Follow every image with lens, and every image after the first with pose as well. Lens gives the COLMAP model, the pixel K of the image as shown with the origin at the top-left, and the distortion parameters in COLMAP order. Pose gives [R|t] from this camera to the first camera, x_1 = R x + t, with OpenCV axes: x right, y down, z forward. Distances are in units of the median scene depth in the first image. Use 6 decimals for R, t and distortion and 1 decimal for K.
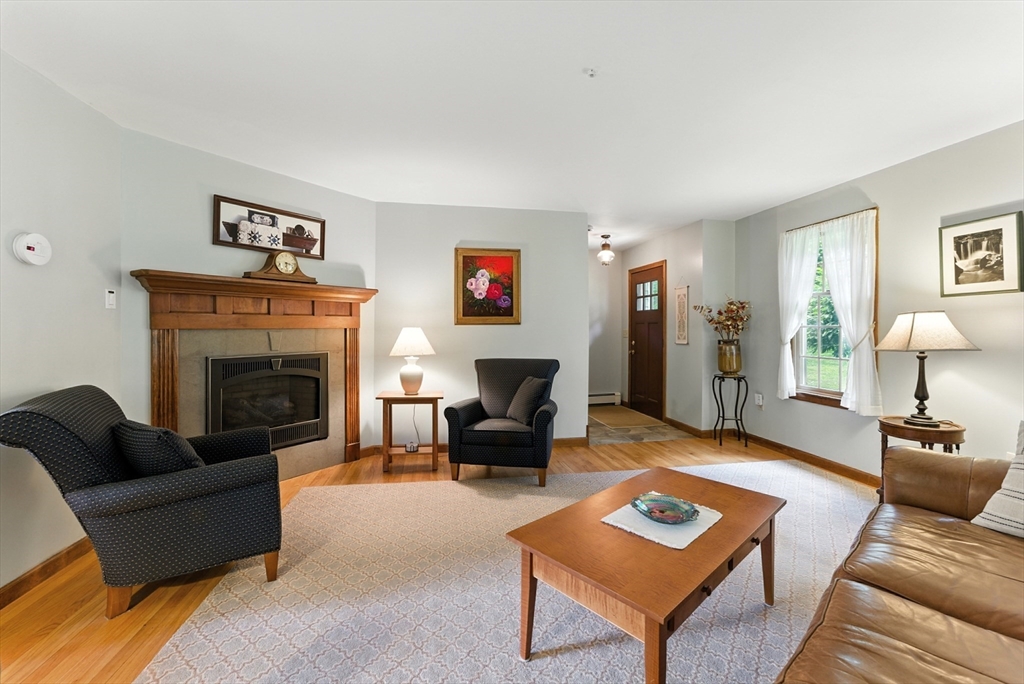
lens RADIAL K [[429.6, 0, 512.6], [0, 429.6, 331.3], [0, 0, 1]] dist [-0.068978, 0.036217]
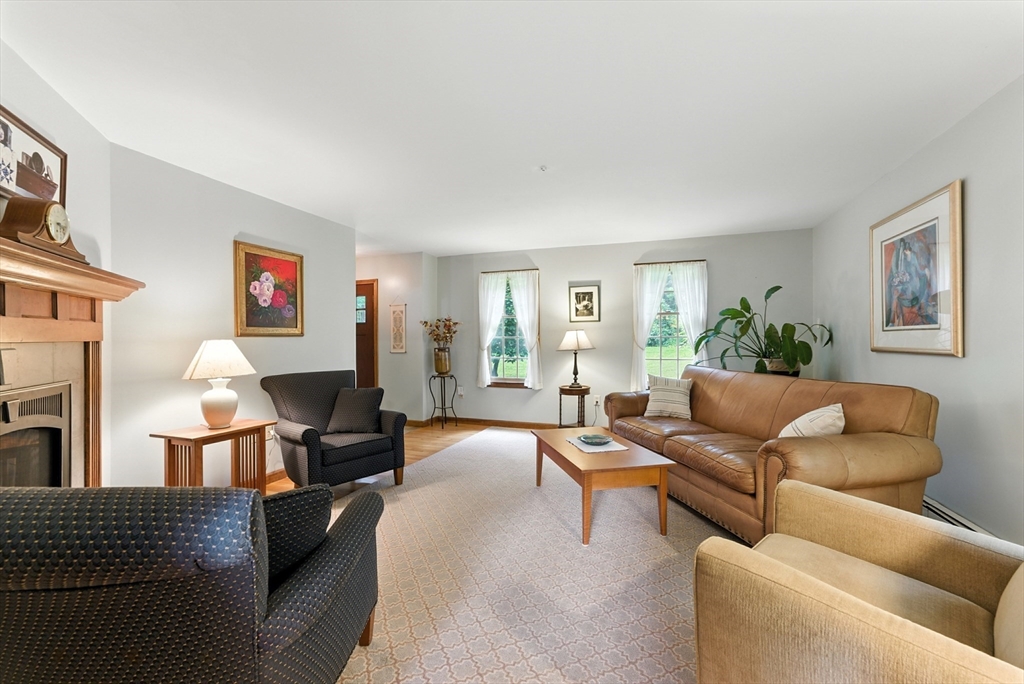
lens RADIAL K [[414.7, 0, 512.3], [0, 414.7, 341.2], [0, 0, 1]] dist [-0.013818, 0.011403]
pose [[0.518933, -0.009055, 0.854767, -0.534258], [0.012848, 0.999914, 0.002792, -0.002178], [-0.854719, 0.009533, 0.519004, 0.154991]]
